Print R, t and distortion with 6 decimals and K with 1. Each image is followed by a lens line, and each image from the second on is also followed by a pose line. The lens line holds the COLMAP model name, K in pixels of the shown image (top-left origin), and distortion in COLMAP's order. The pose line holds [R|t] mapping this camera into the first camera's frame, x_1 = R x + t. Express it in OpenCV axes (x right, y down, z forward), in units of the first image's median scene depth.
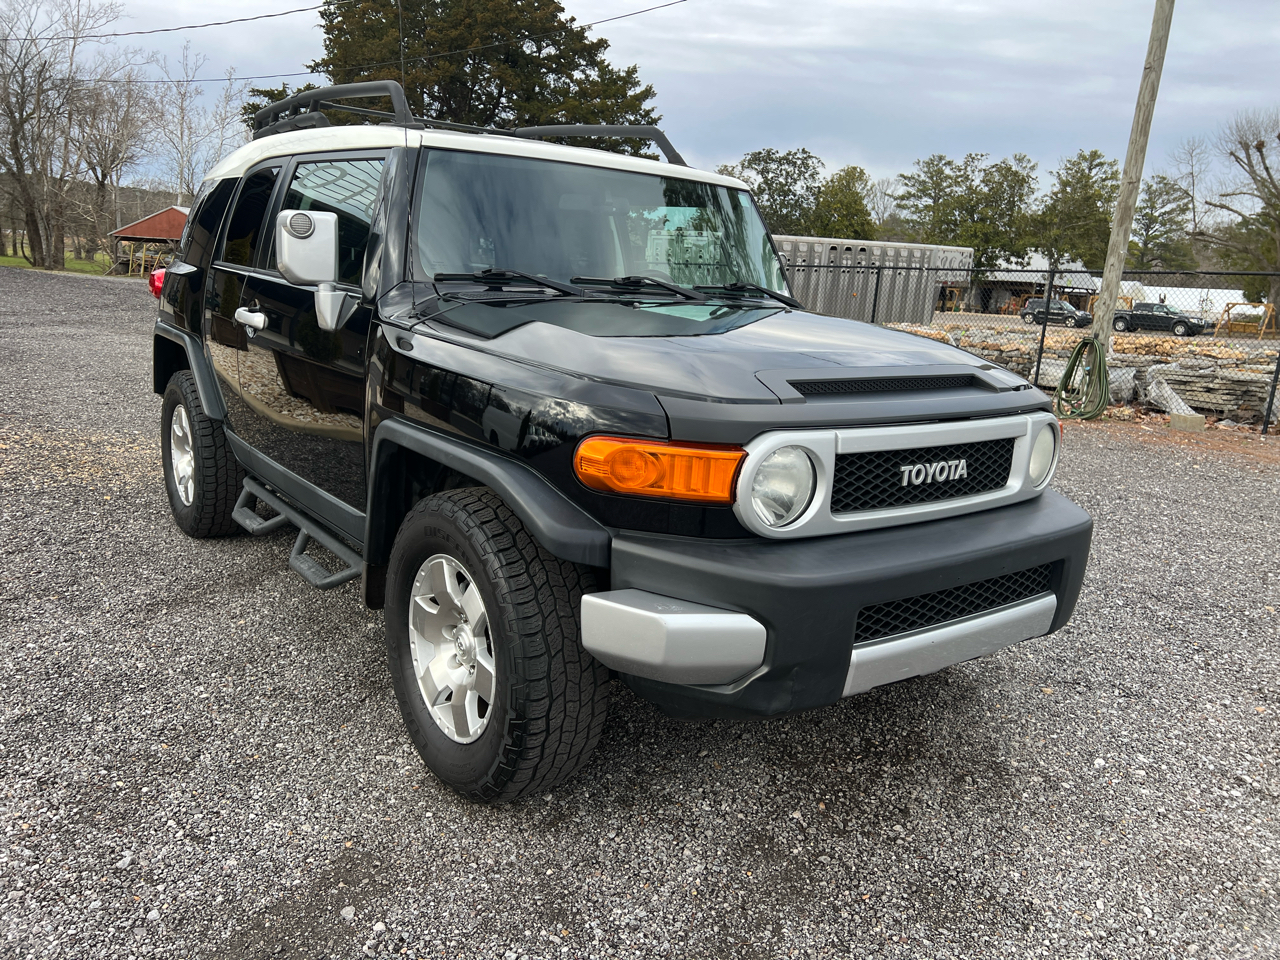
lens RADIAL K [[966.1, 0, 637.5], [0, 966.1, 467.2], [0, 0, 1]] dist [0.060808, -0.063372]
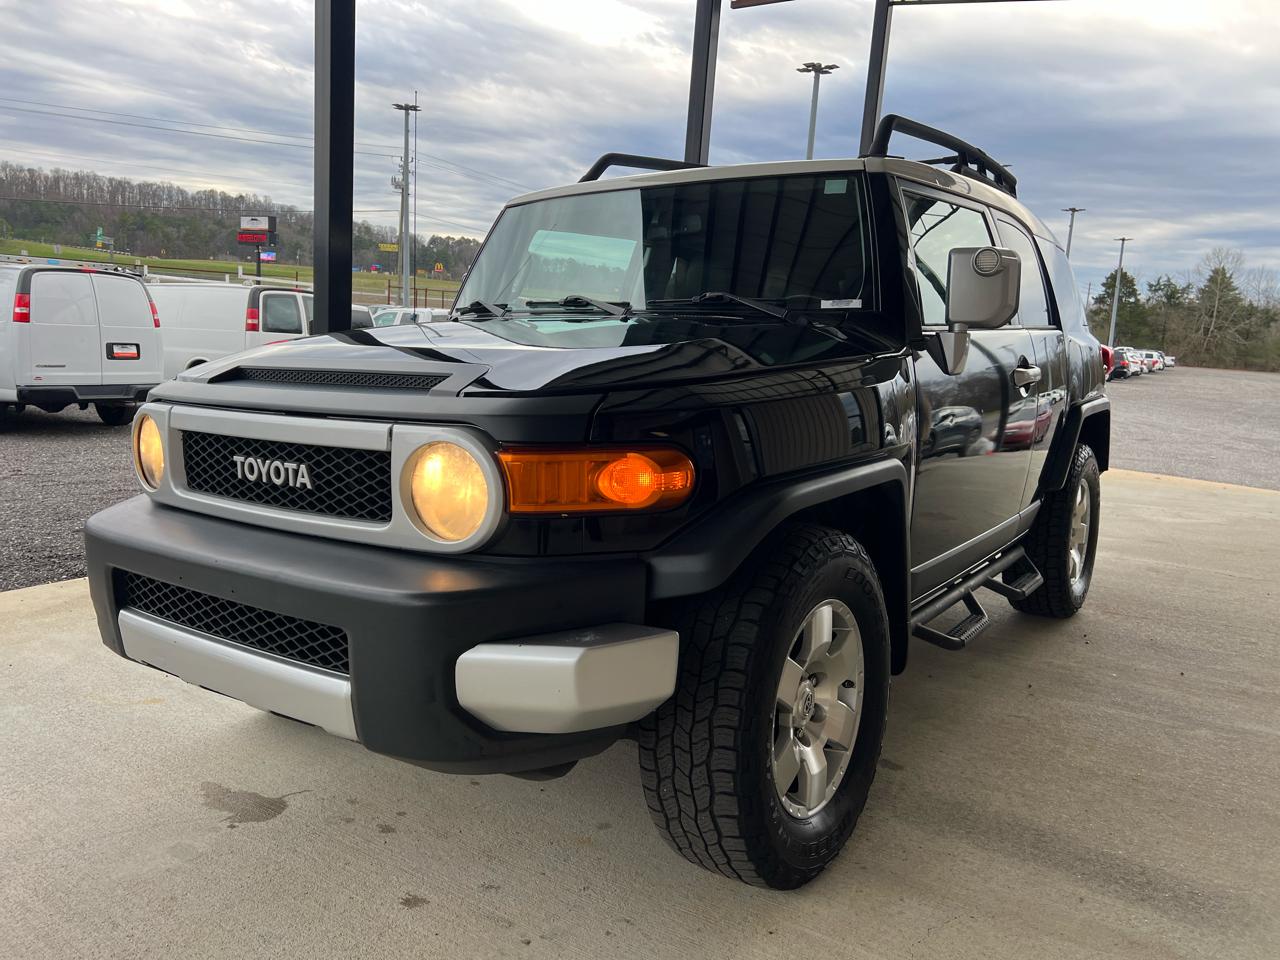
lens RADIAL K [[966.1, 0, 630.0], [0, 966.1, 481.8], [0, 0, 1]] dist [0.060808, -0.063372]
pose [[0.296558, 0.077394, -0.951874, 1.235370], [-0.182996, 0.982847, 0.022900, -0.064878], [0.937318, 0.167398, 0.305634, 1.044705]]
